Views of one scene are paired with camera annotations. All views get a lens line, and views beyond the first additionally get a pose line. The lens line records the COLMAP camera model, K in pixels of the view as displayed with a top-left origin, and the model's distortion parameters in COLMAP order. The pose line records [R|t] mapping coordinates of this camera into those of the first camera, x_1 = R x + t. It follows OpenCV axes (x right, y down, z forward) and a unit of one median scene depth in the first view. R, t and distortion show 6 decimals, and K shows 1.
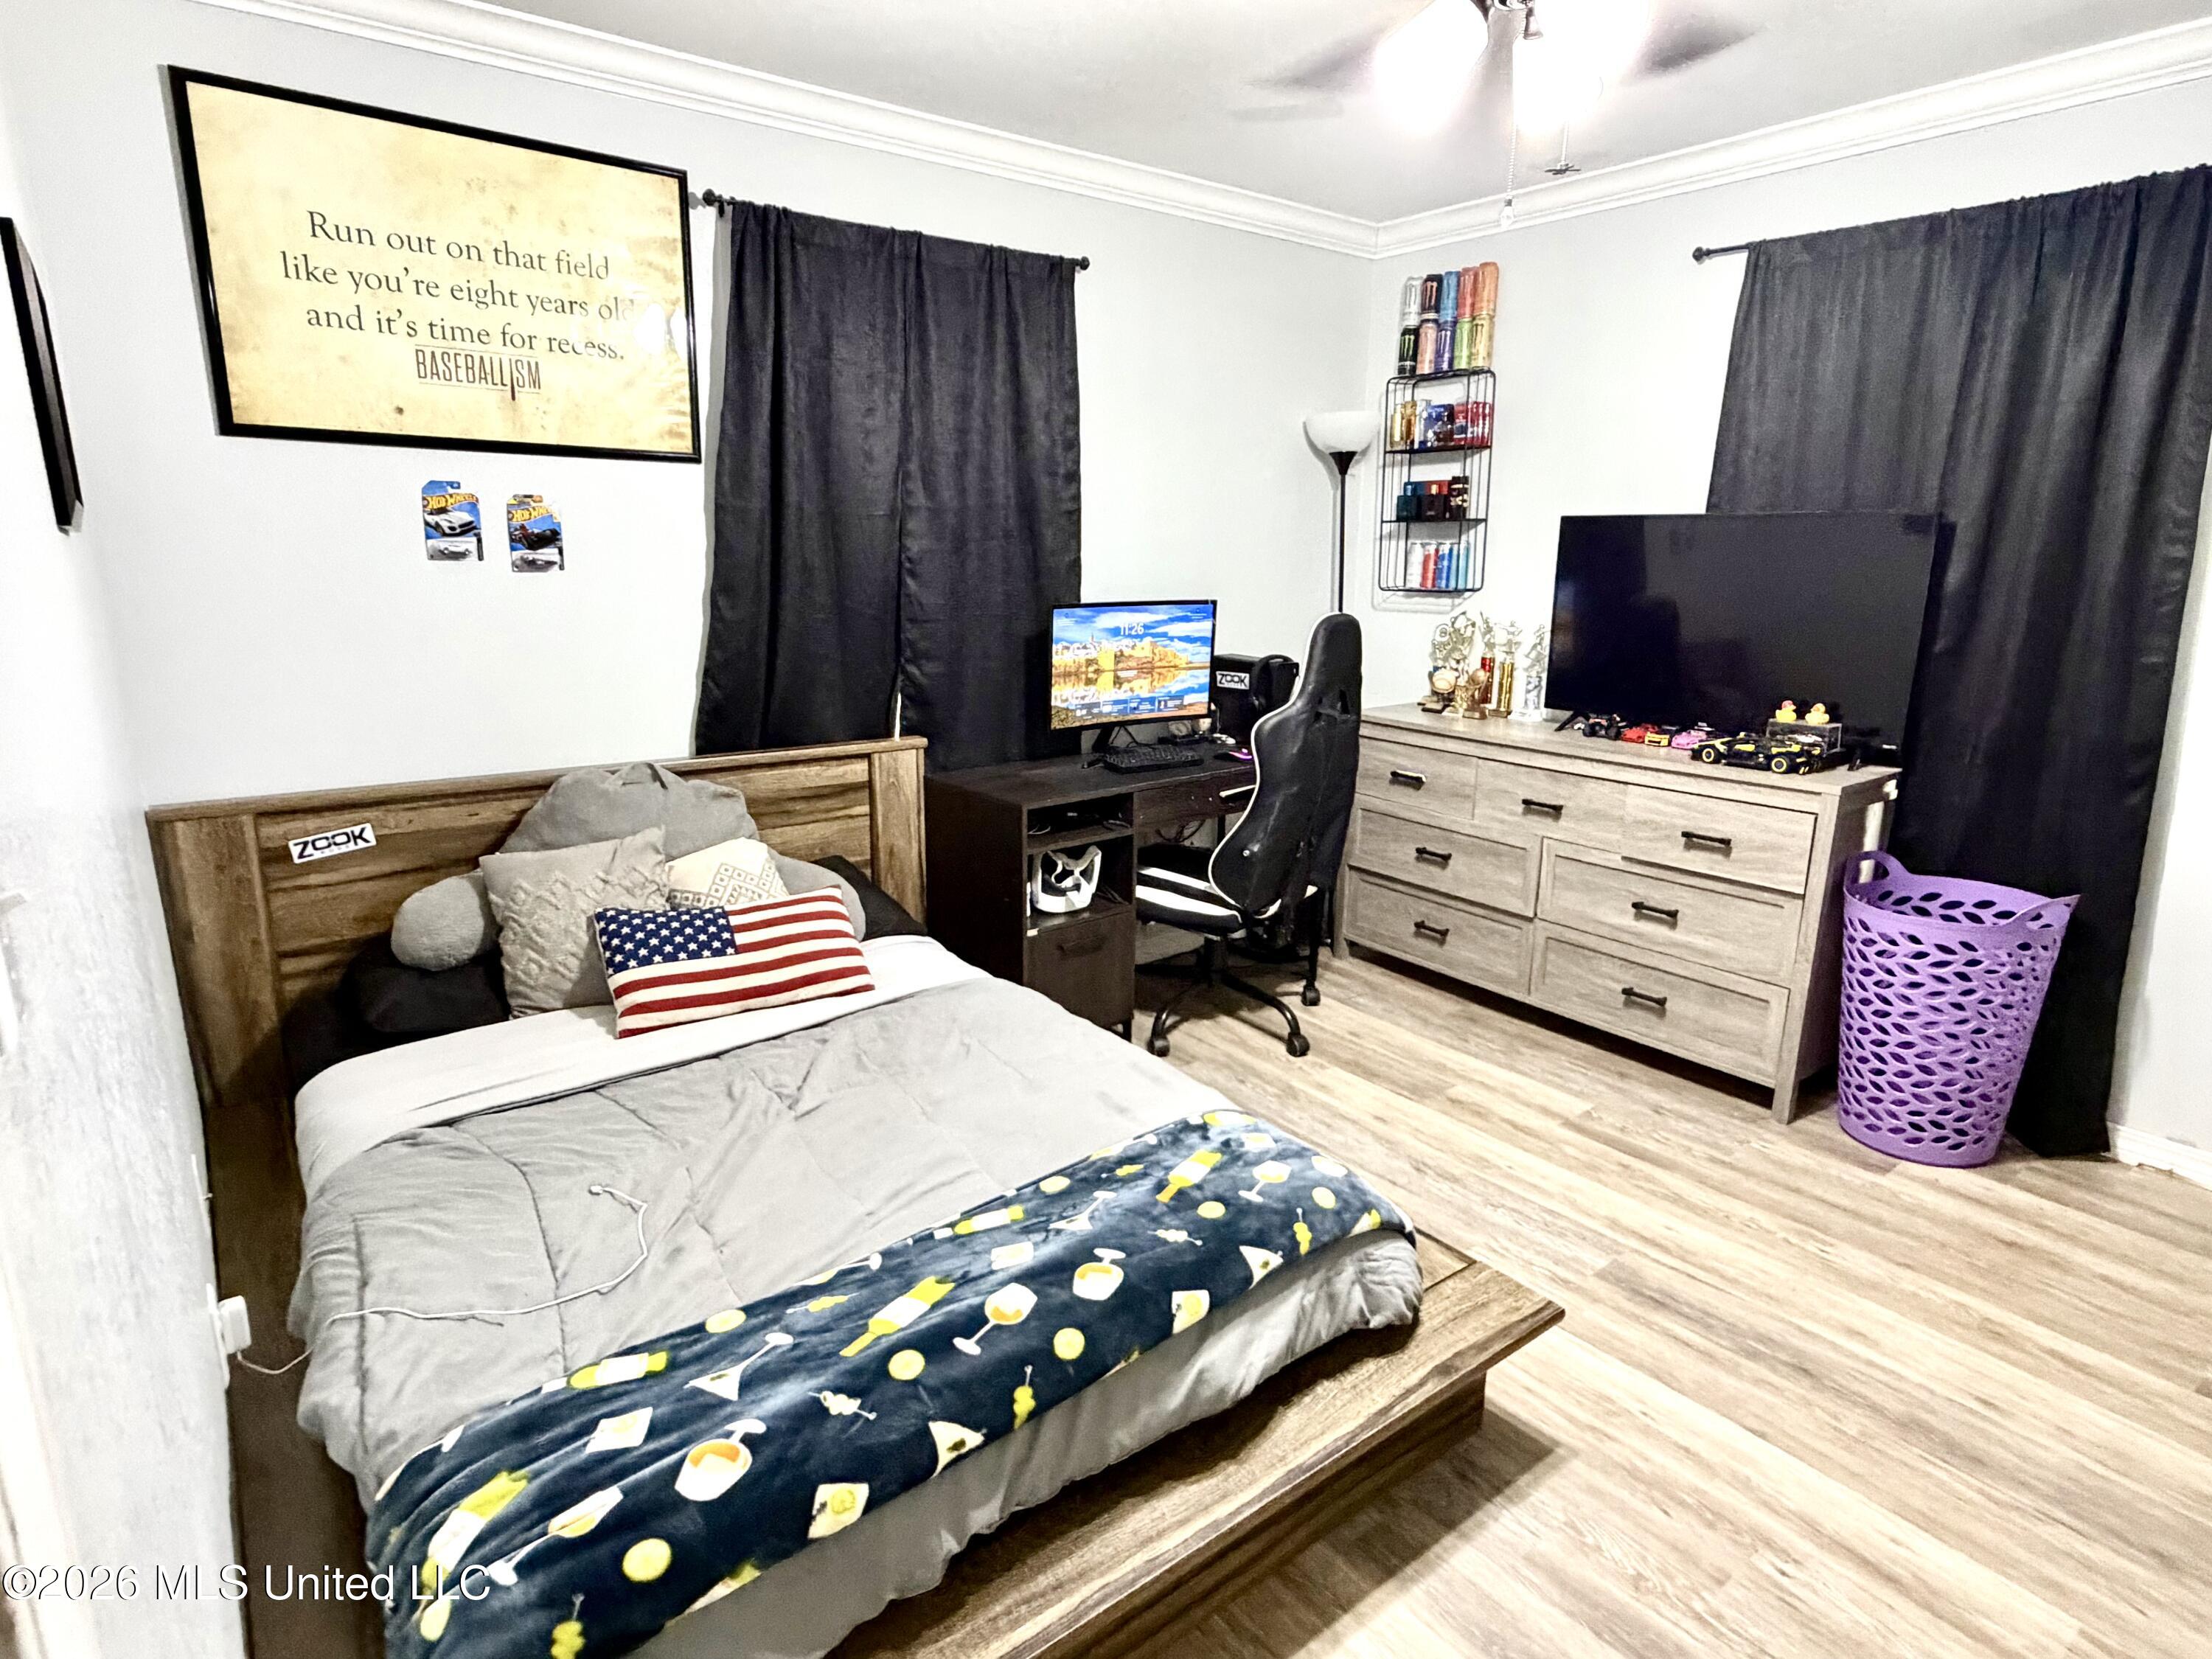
lens RADIAL K [[1205.9, 0, 1098.1], [0, 1205.9, 831.6], [0, 0, 1]] dist [-0.000261, 0.000268]
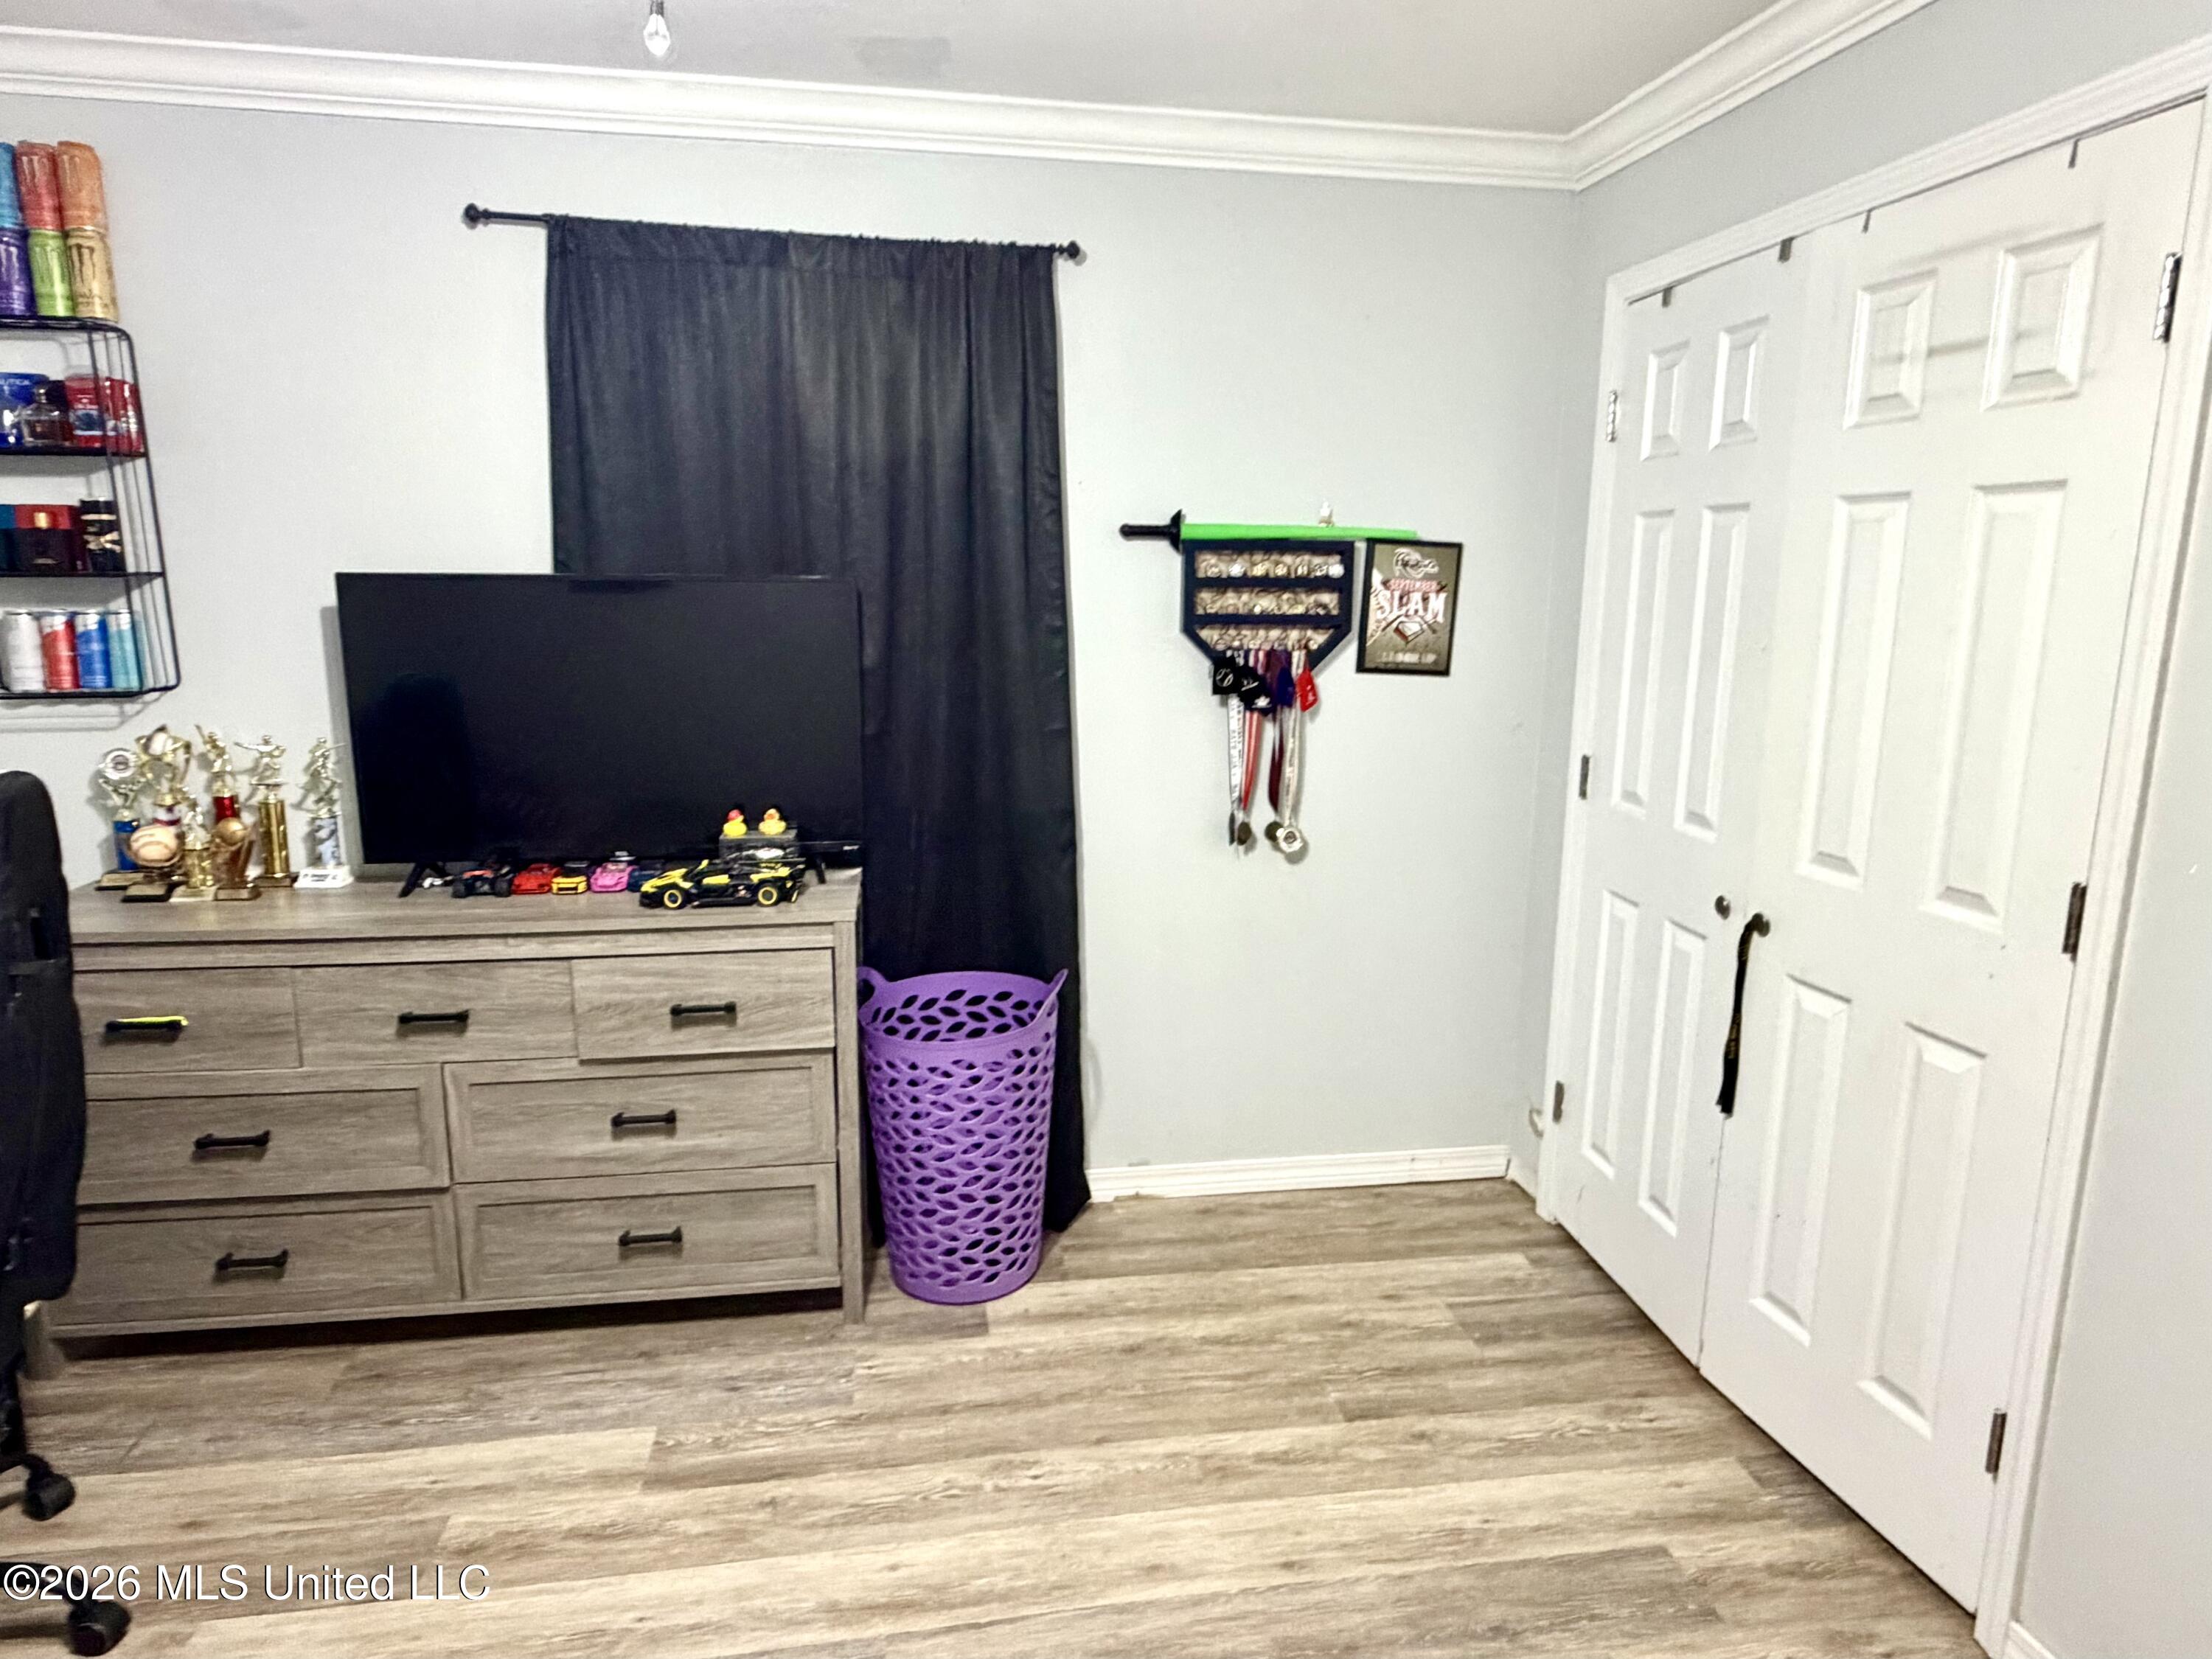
lens RADIAL K [[1293.7, 0, 1104.2], [0, 1293.7, 824.3], [0, 0, 1]] dist [0.001252, -0.001951]
pose [[0.466095, -0.163365, 0.869521, -0.052407], [0.201395, 0.976594, 0.075527, -0.107000], [-0.861508, 0.139914, 0.488087, 0.349454]]
